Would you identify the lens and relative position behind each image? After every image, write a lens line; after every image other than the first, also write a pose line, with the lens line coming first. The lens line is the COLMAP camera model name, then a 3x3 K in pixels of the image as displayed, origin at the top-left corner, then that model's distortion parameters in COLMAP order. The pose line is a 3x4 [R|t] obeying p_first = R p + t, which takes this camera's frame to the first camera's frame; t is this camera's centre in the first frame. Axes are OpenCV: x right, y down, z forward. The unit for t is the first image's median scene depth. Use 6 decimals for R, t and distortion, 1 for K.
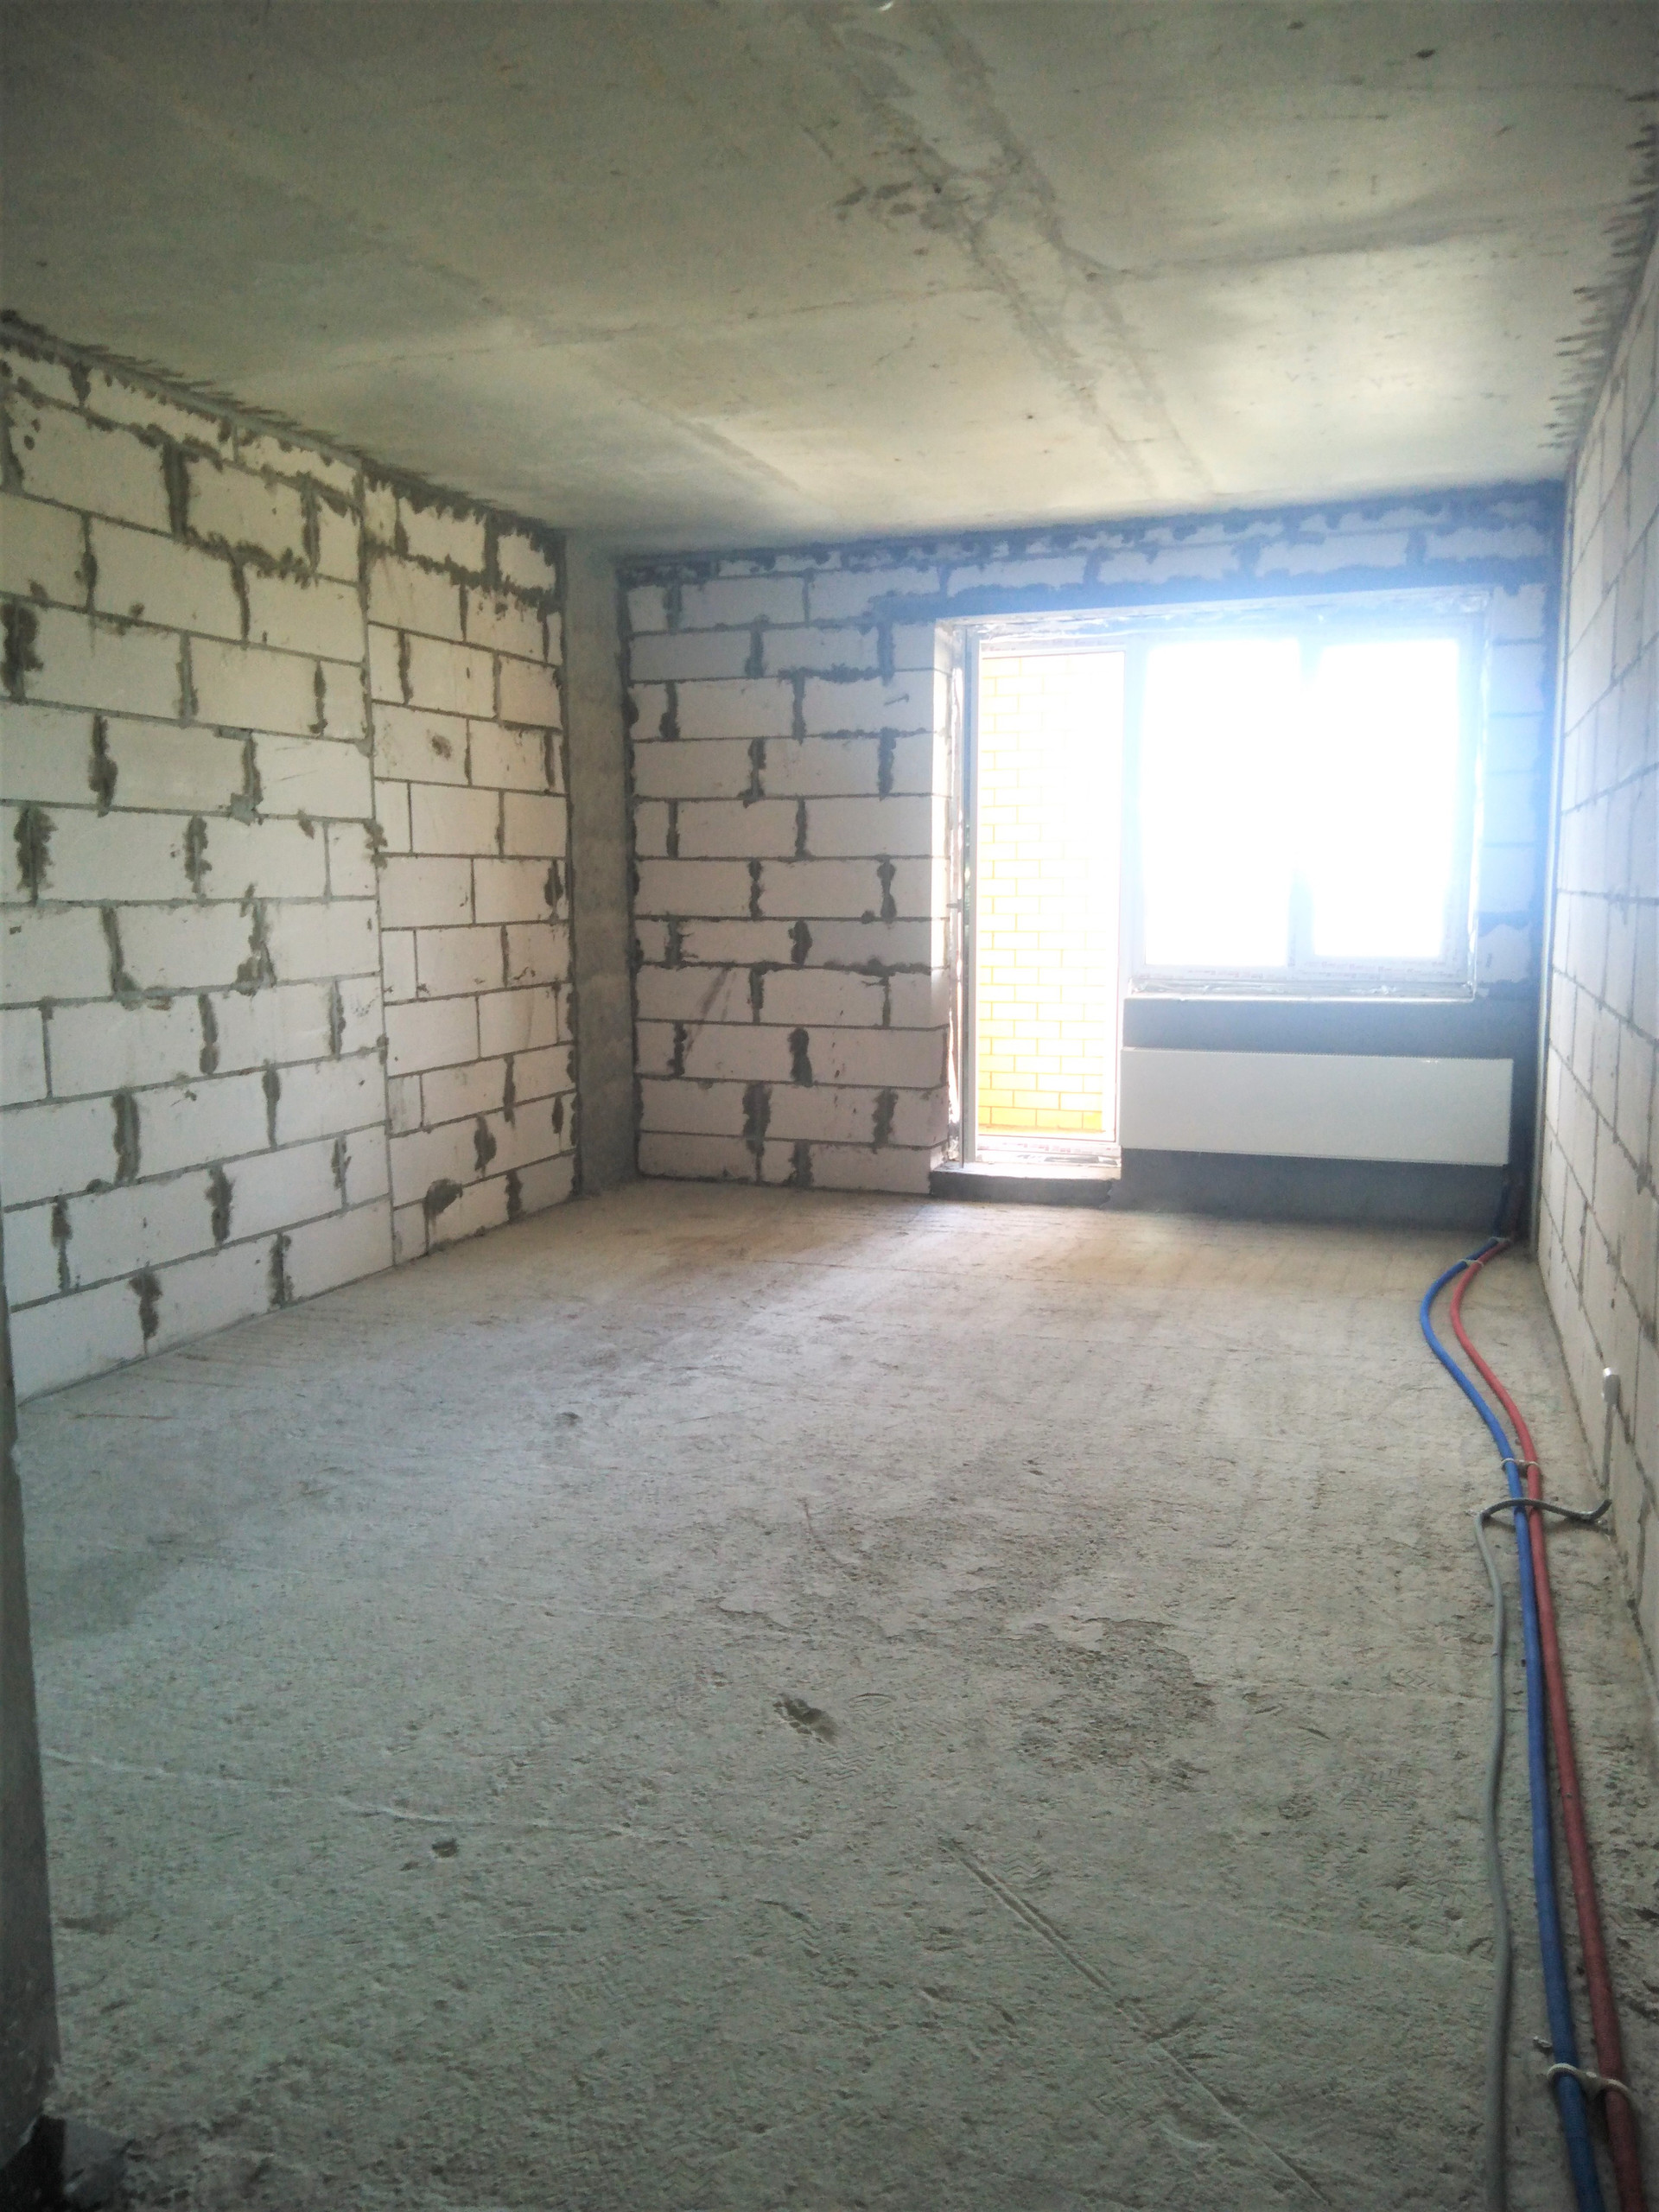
lens RADIAL K [[1669.4, 0, 833.5], [0, 1669.4, 1112.3], [0, 0, 1]] dist [0.061717, 0.000765]
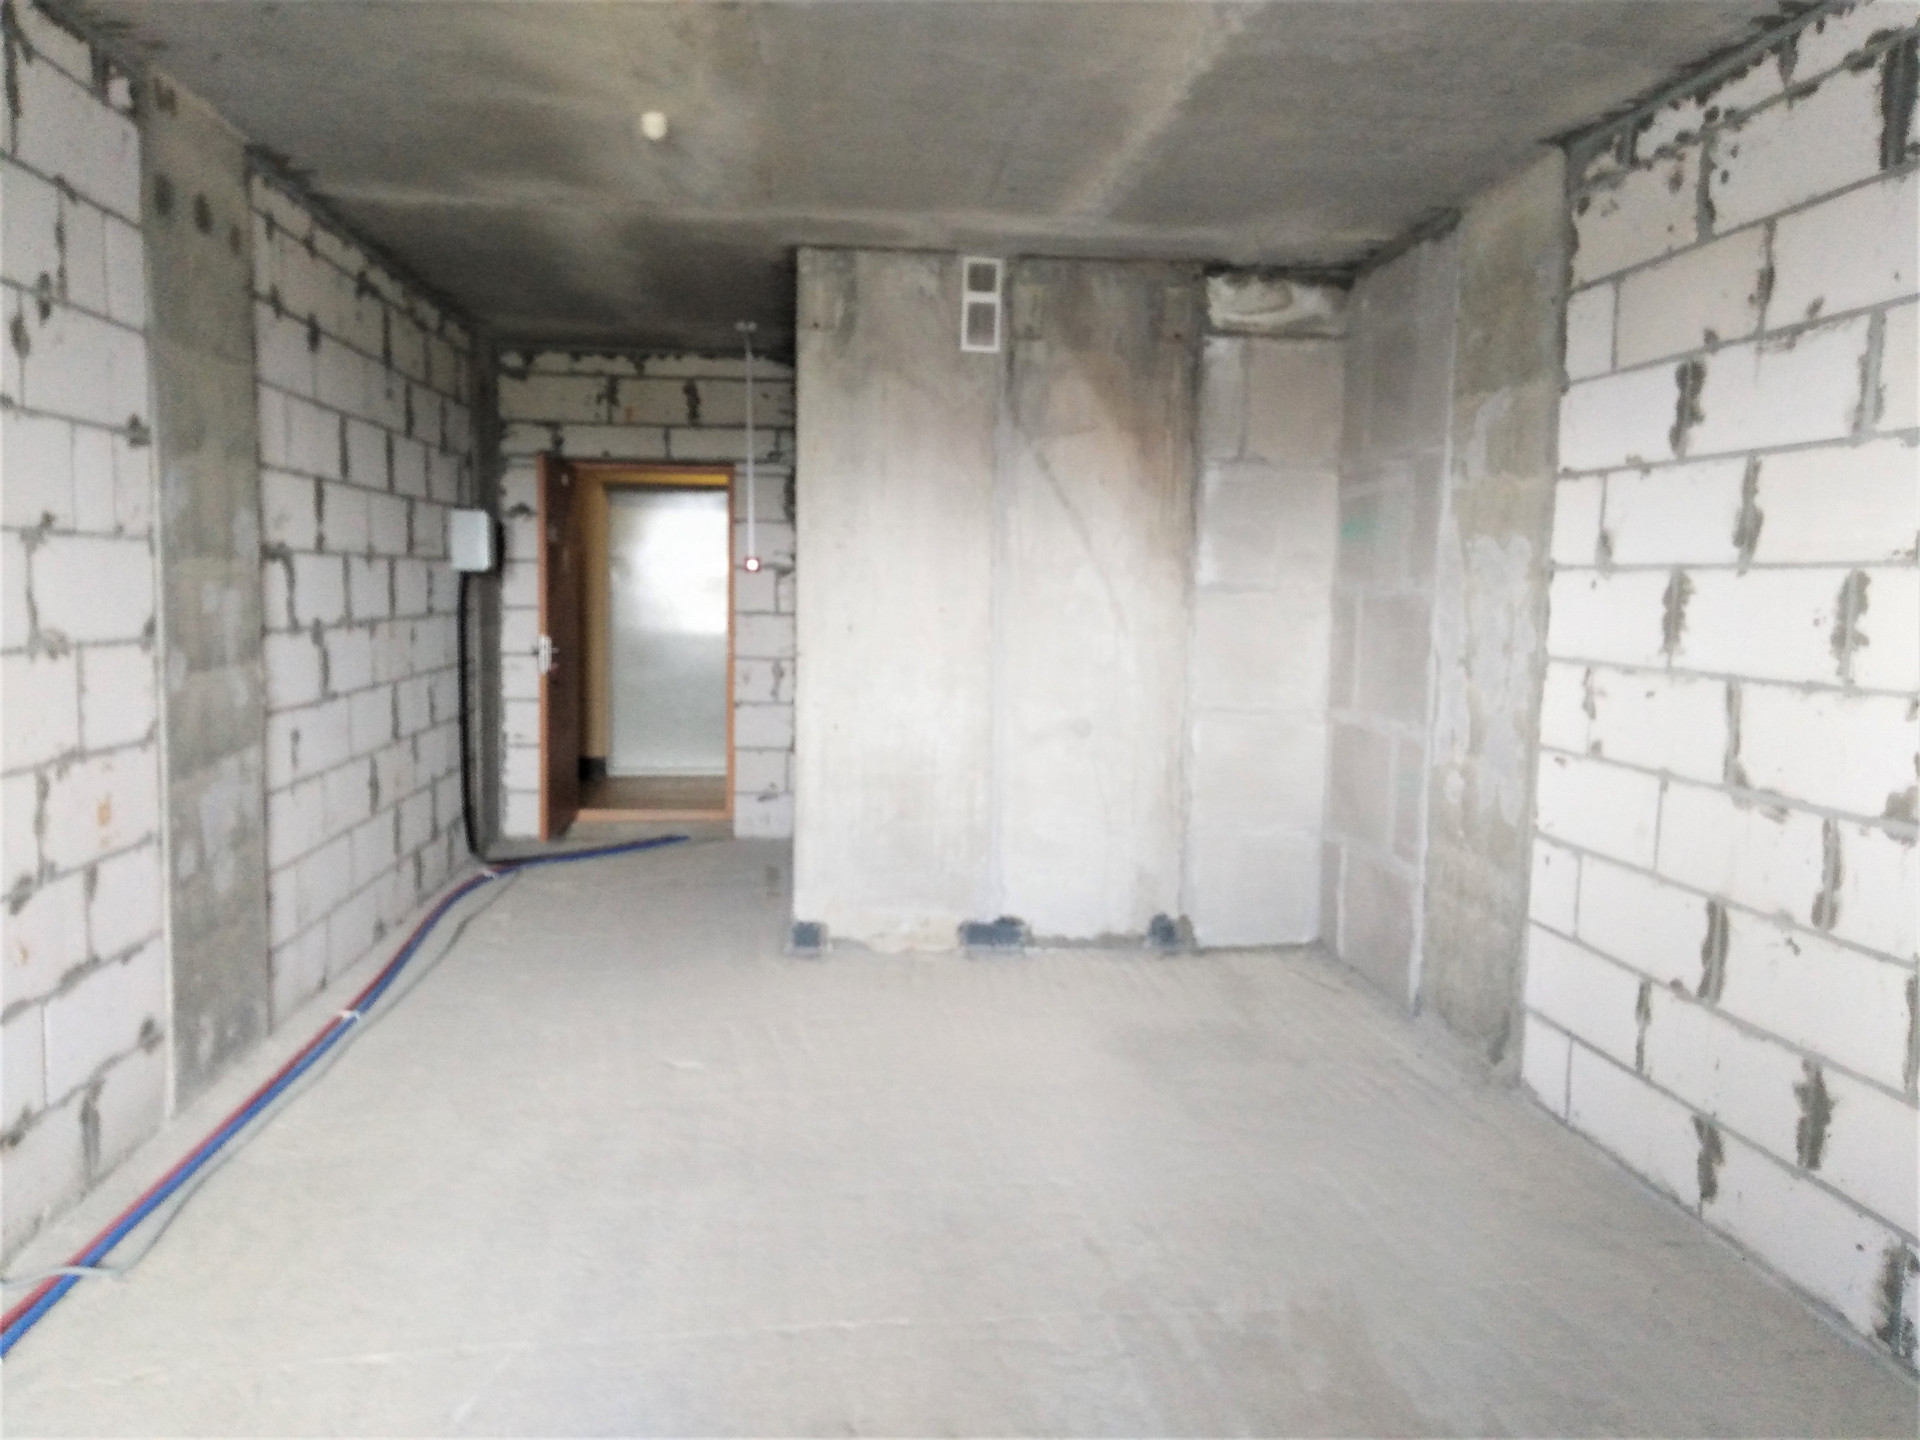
lens RADIAL K [[1449.0, 0, 966.7], [0, 1449.0, 713.1], [0, 0, 1]] dist [0.061717, 0.000765]
pose [[-0.893712, 0.033829, -0.447364, 0.238944], [-0.071449, 0.973694, 0.216366, -0.235162], [0.442916, 0.225332, -0.867785, 1.453590]]
